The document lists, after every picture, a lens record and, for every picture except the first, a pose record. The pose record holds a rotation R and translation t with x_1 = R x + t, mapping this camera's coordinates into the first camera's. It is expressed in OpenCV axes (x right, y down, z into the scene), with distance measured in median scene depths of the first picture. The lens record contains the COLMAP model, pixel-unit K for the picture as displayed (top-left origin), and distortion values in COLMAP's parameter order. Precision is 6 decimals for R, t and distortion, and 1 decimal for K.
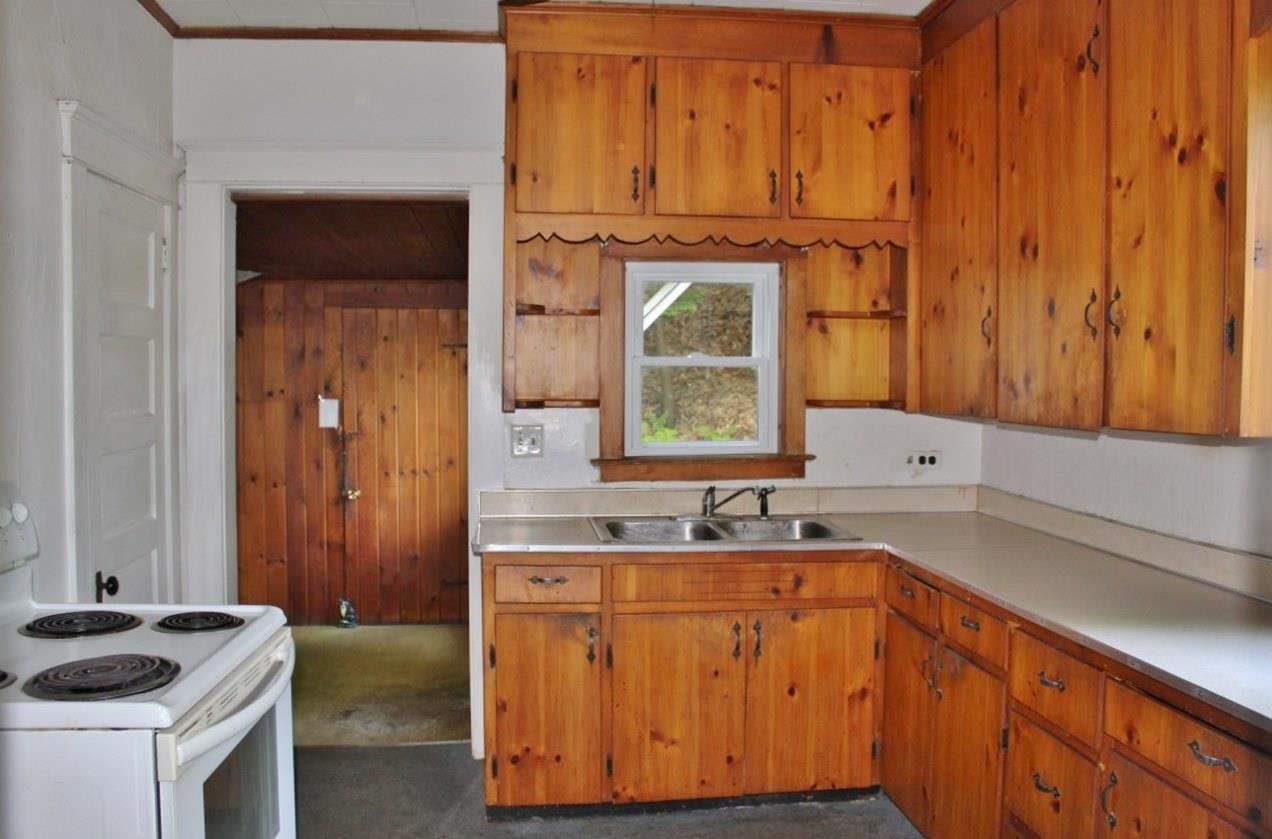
lens RADIAL K [[1079.6, 0, 636.0], [0, 1079.6, 419.5], [0, 0, 1]] dist [-0.157489, 0.148504]
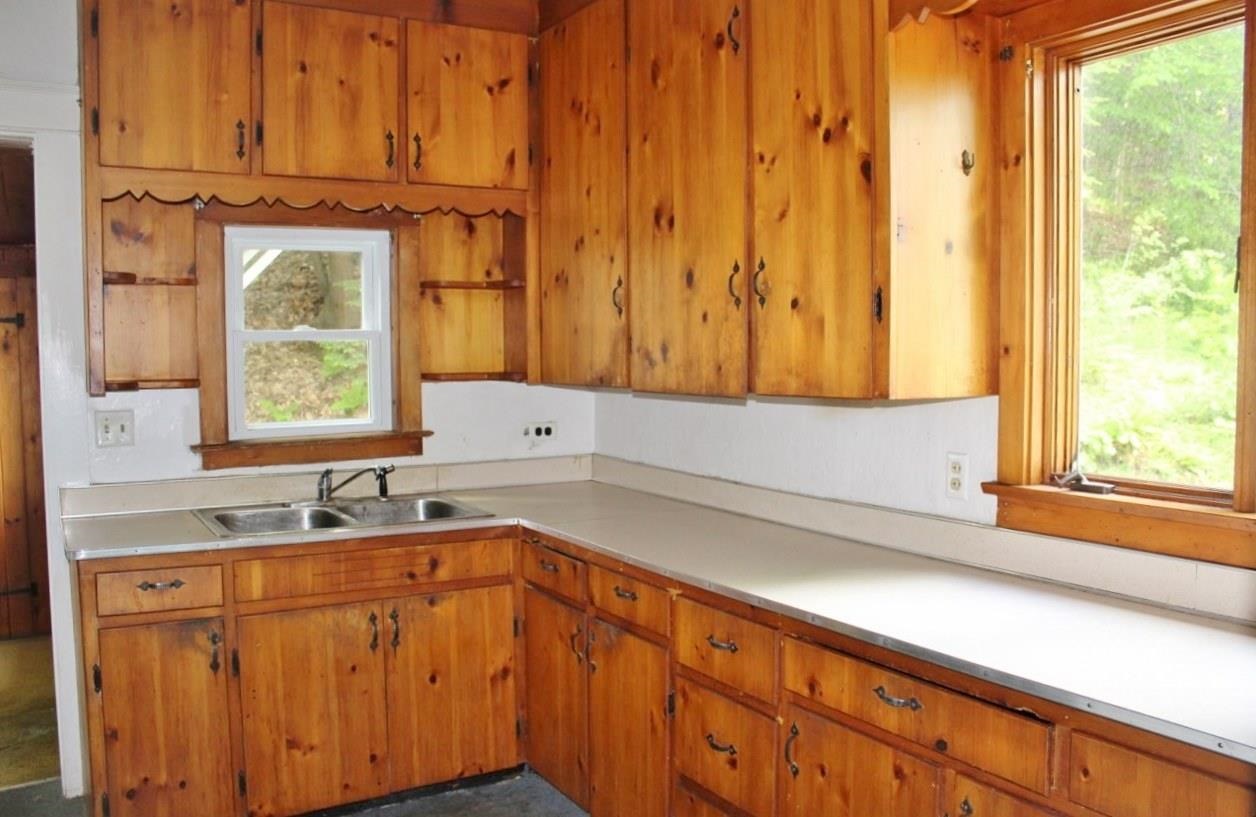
lens RADIAL K [[1078.7, 0, 628.0], [0, 1078.7, 408.5], [0, 0, 1]] dist [-0.158152, 0.141089]
pose [[0.916708, -0.034056, 0.398103, -0.065733], [0.027726, 0.999381, 0.021647, -0.003291], [-0.398594, -0.008806, 0.917085, 0.057411]]
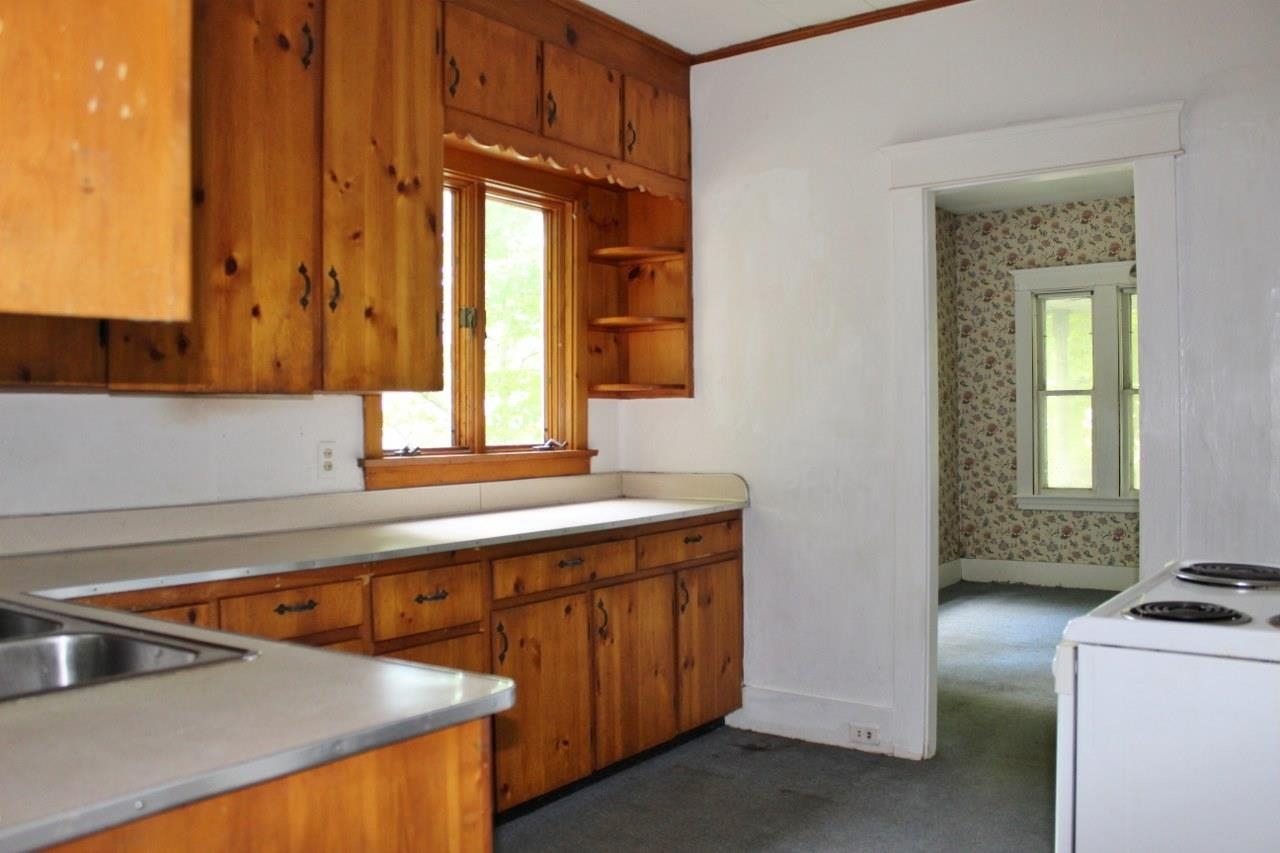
lens RADIAL K [[1086.3, 0, 640.0], [0, 1086.3, 426.5], [0, 0, 1]] dist [-0.159557, 0.170426]
pose [[-0.741956, 0.003109, 0.670441, -0.421327], [0.033253, 0.998929, 0.032168, 0.015745], [-0.669624, 0.046161, -0.741265, 1.209079]]
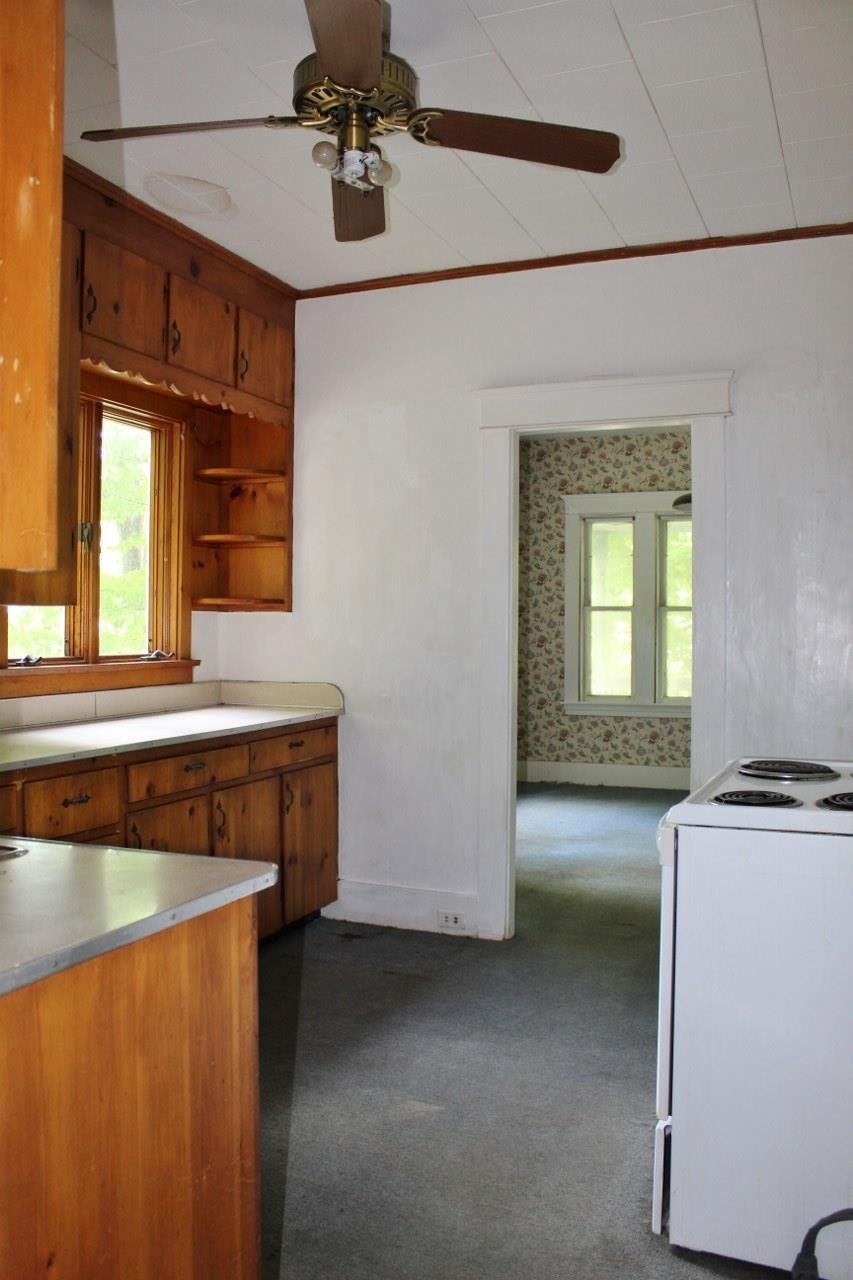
lens RADIAL K [[1086.3, 0, 426.5], [0, 1086.3, 640.0], [0, 0, 1]] dist [-0.159557, 0.170426]
pose [[-0.878063, -0.011819, 0.478400, -0.412226], [0.011719, 0.998864, 0.046187, -0.000489], [-0.478402, 0.046161, -0.876927, 1.332914]]
